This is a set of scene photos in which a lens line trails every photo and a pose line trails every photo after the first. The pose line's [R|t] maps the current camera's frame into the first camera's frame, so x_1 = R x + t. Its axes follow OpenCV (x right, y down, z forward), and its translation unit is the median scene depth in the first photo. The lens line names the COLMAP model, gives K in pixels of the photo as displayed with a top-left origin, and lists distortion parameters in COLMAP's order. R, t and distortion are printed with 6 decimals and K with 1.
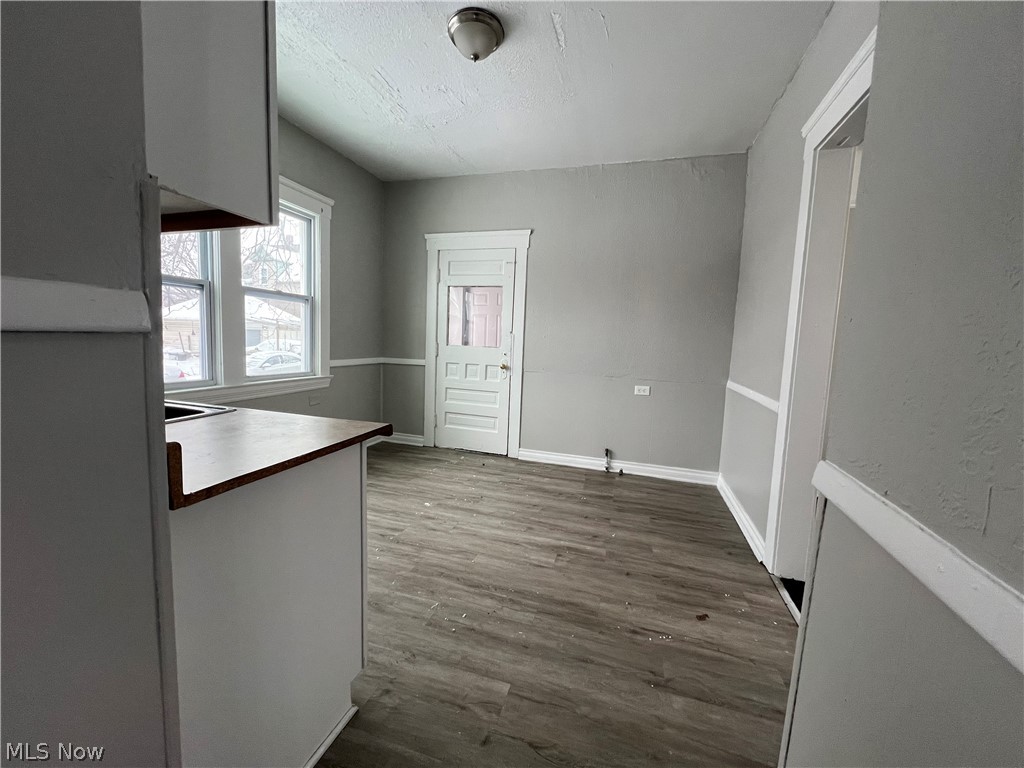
lens RADIAL K [[407.2, 0, 505.8], [0, 407.2, 381.4], [0, 0, 1]] dist [0.000088, 0.000160]
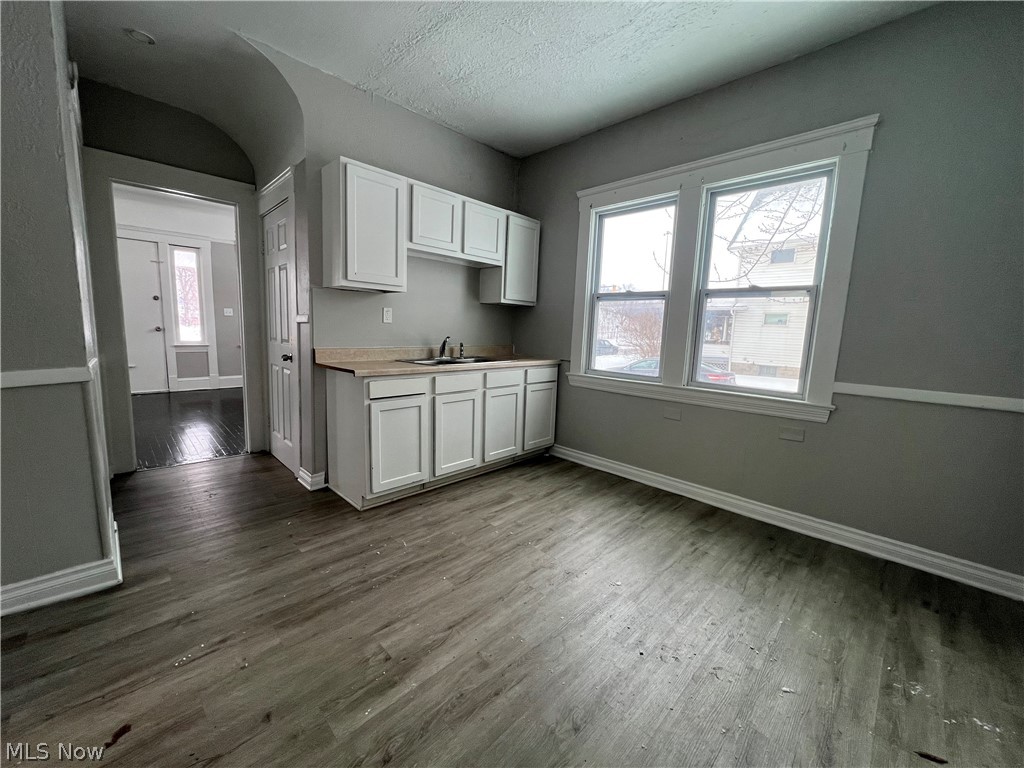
lens RADIAL K [[407.2, 0, 505.8], [0, 407.2, 381.4], [0, 0, 1]] dist [0.000088, 0.000160]
pose [[-0.468006, 0.064096, -0.881398, 0.588051], [-0.141224, 0.979124, 0.146190, -0.119348], [0.872368, 0.192892, -0.449184, 1.385447]]
